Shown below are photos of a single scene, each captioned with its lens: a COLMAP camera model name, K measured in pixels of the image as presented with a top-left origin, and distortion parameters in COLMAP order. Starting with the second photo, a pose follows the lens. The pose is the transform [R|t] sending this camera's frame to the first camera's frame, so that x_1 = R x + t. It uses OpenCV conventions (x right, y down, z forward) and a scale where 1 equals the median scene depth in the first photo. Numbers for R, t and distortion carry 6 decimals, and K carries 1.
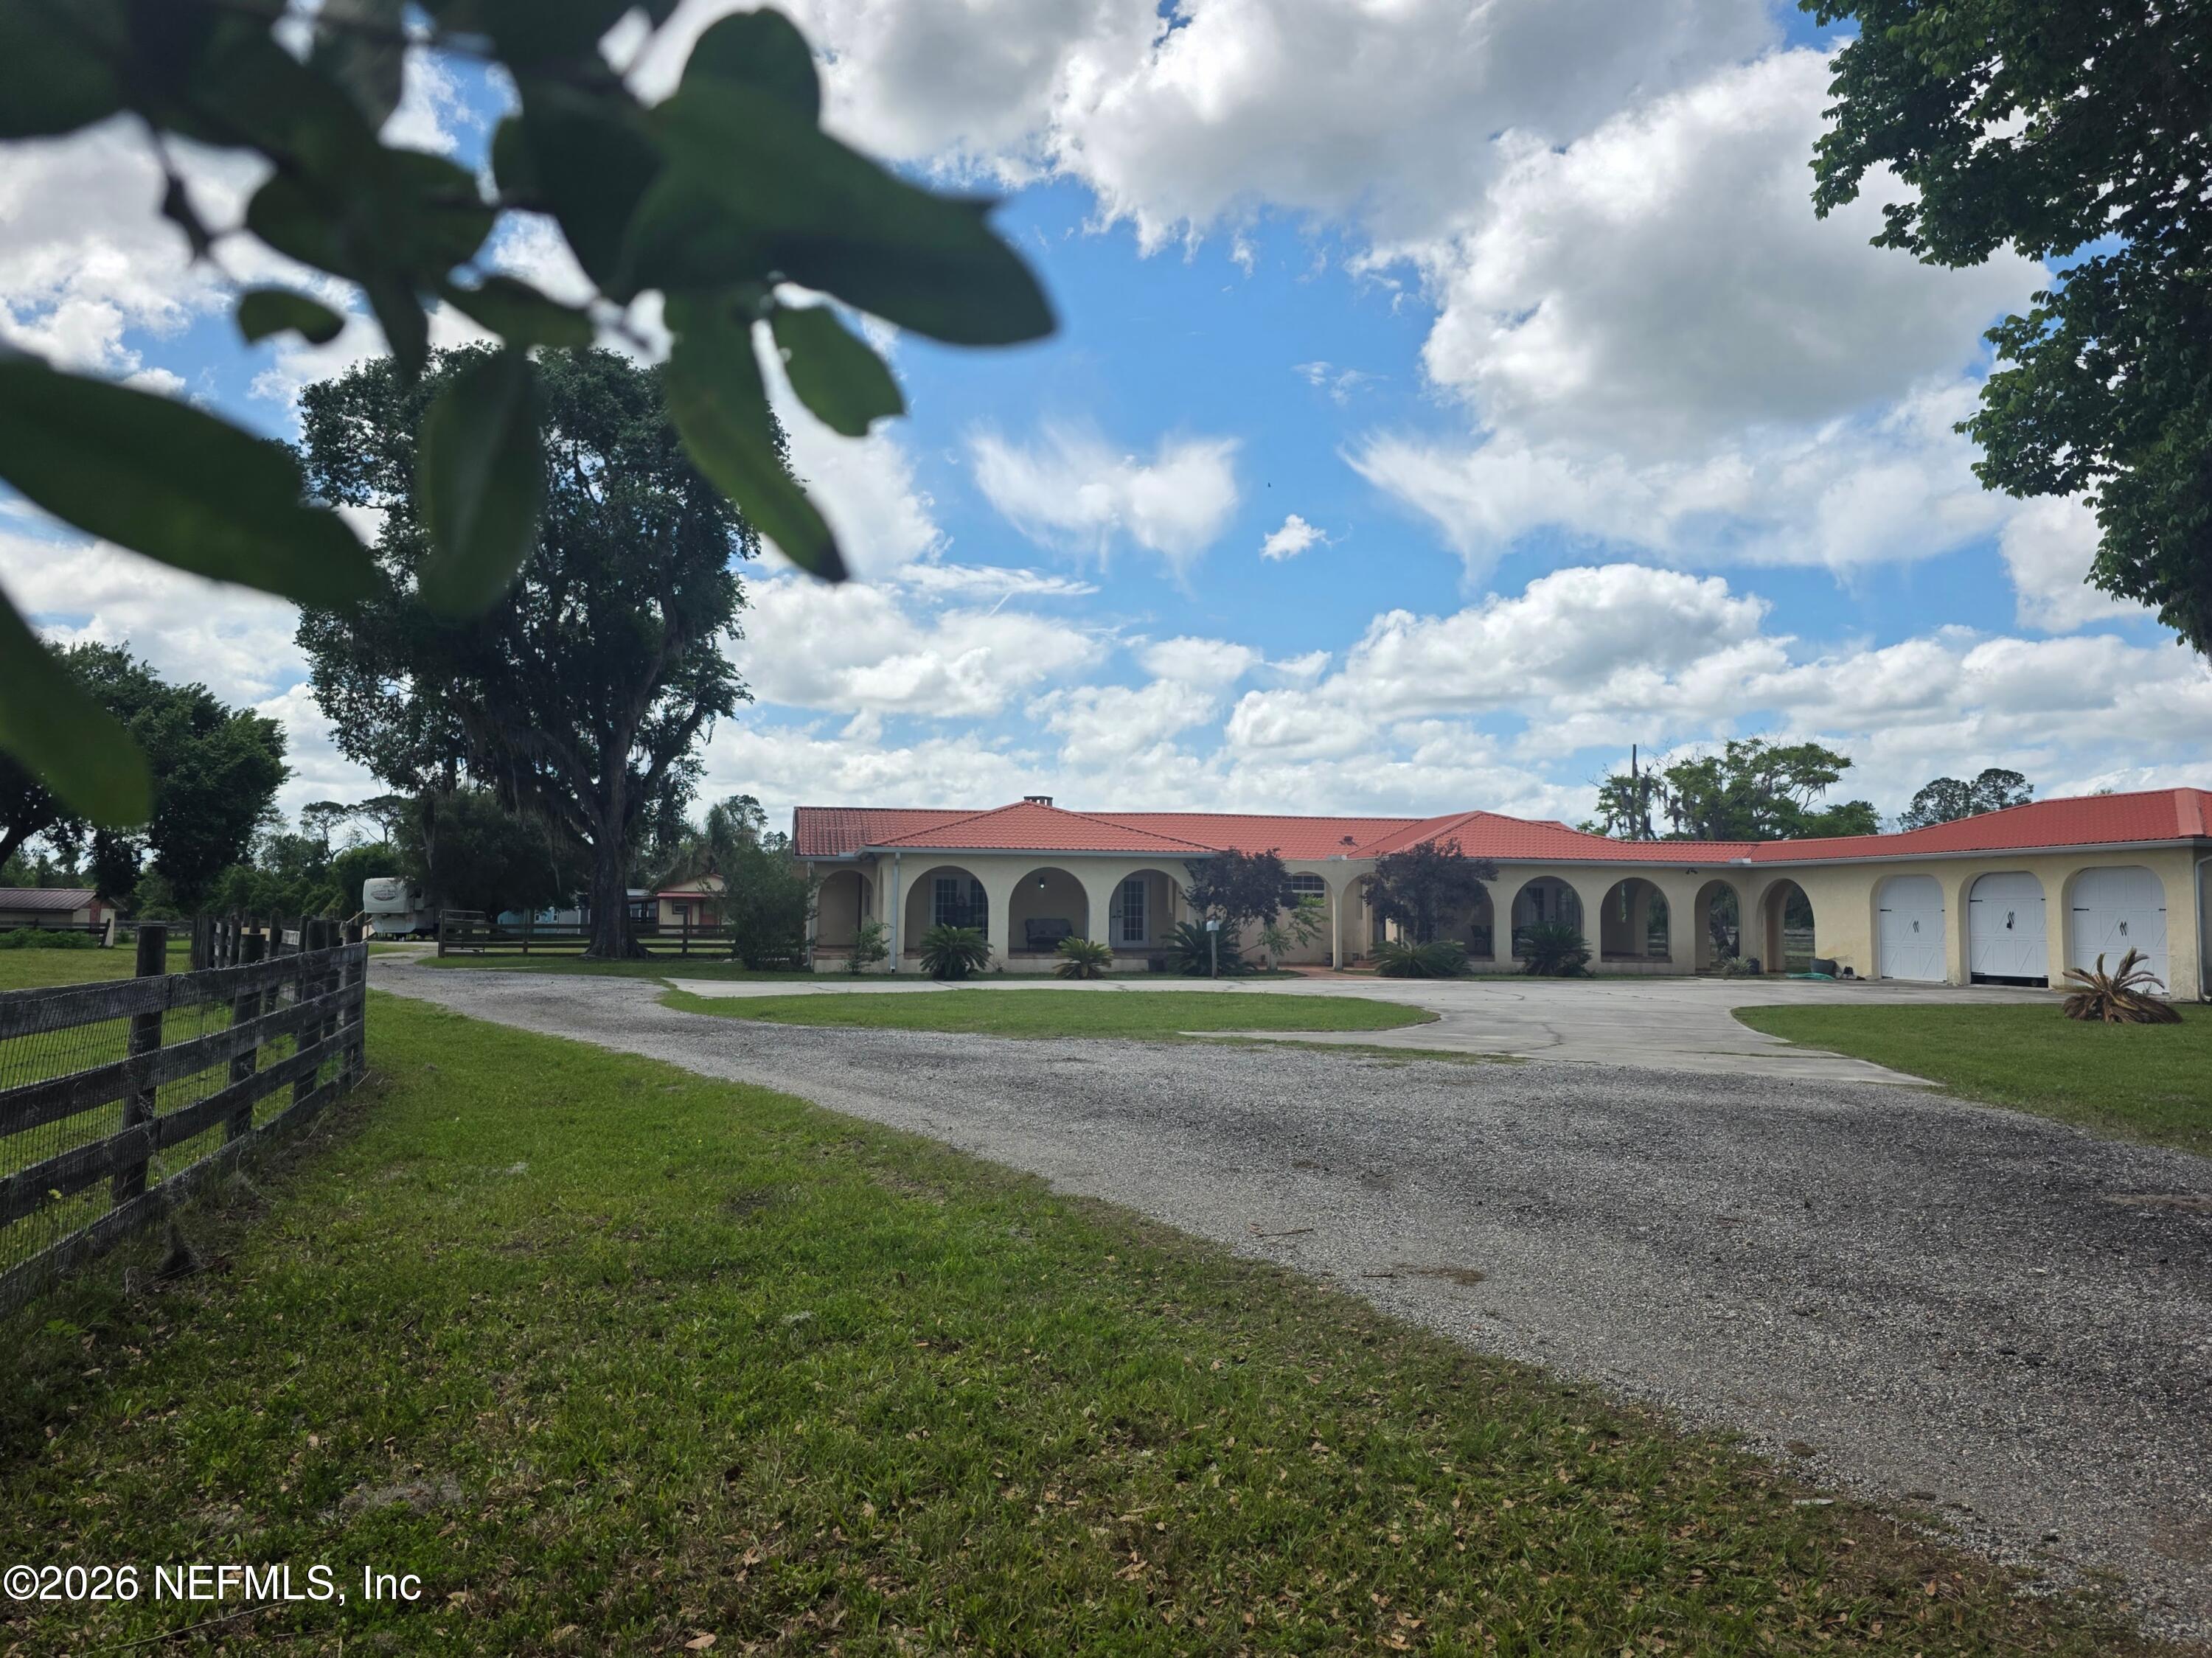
lens RADIAL K [[1457.5, 0, 1106.0], [0, 1457.5, 829.0], [0, 0, 1]] dist [0.026573, -0.057910]
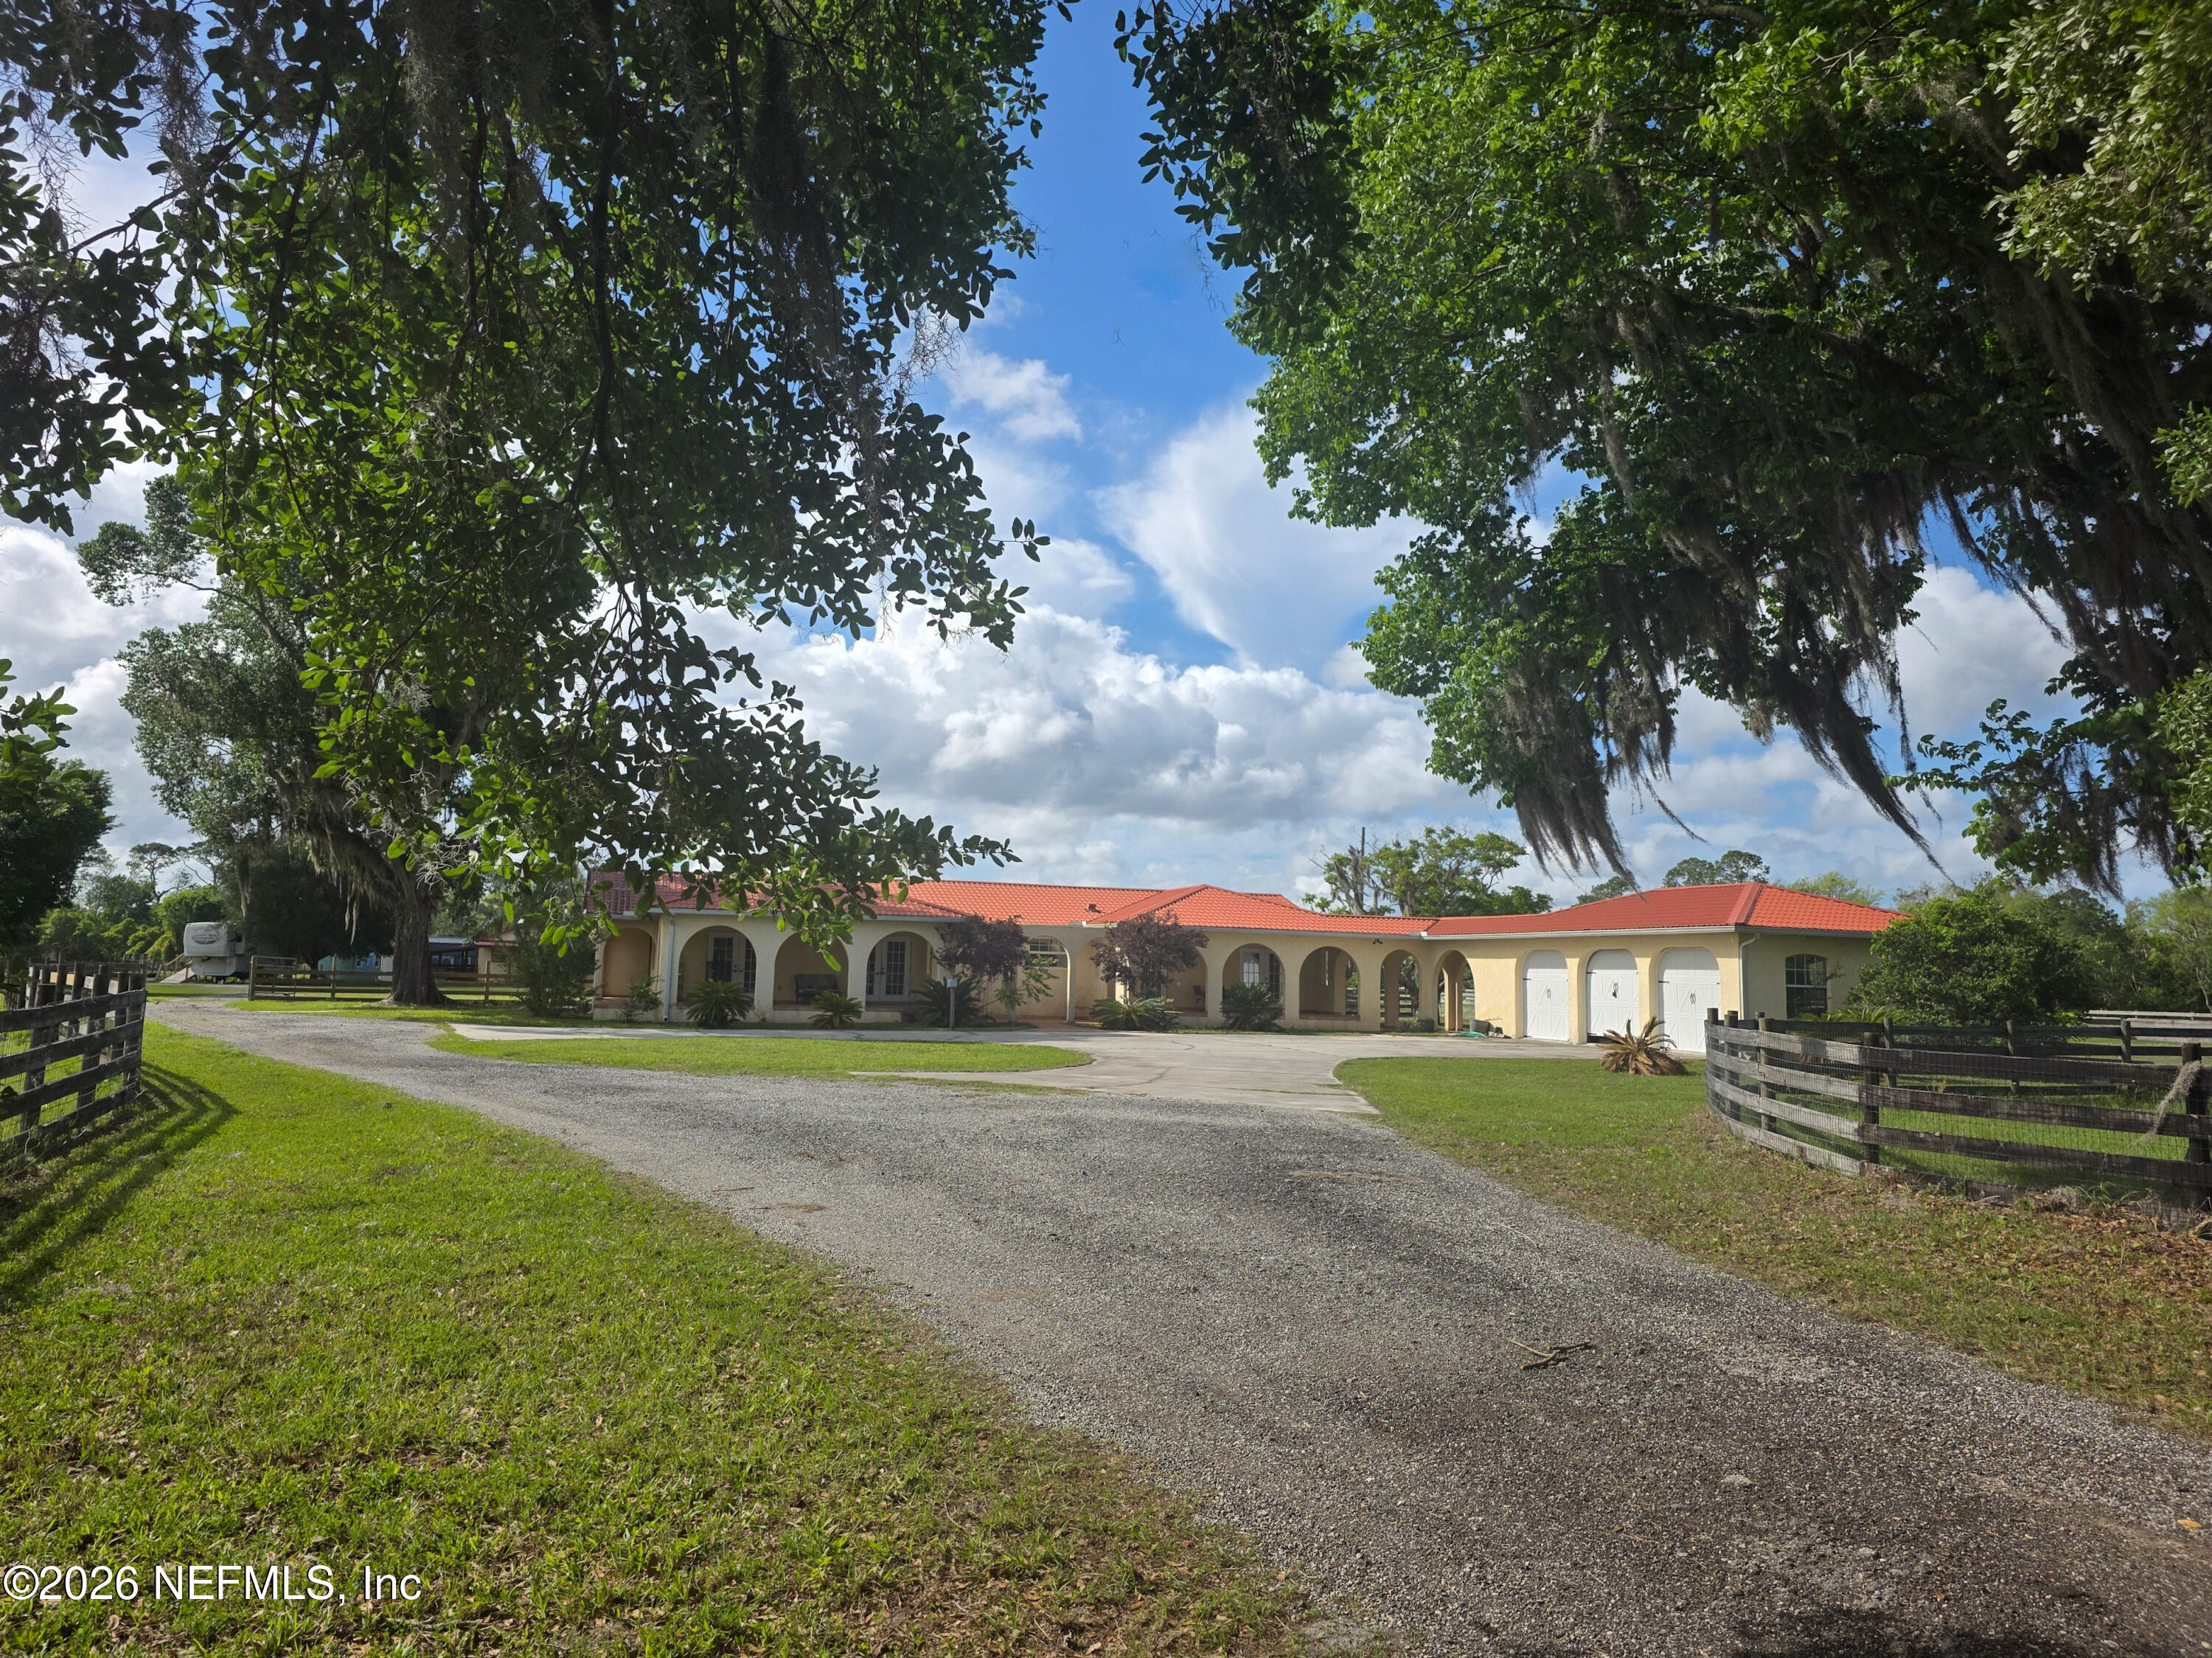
lens RADIAL K [[1457.5, 0, 1106.0], [0, 1457.5, 829.0], [0, 0, 1]] dist [0.026573, -0.057910]
pose [[0.996323, 0.024850, 0.081989, 0.083023], [-0.021850, 0.999065, -0.037296, -0.012067], [-0.082839, 0.035367, 0.995935, -0.128350]]
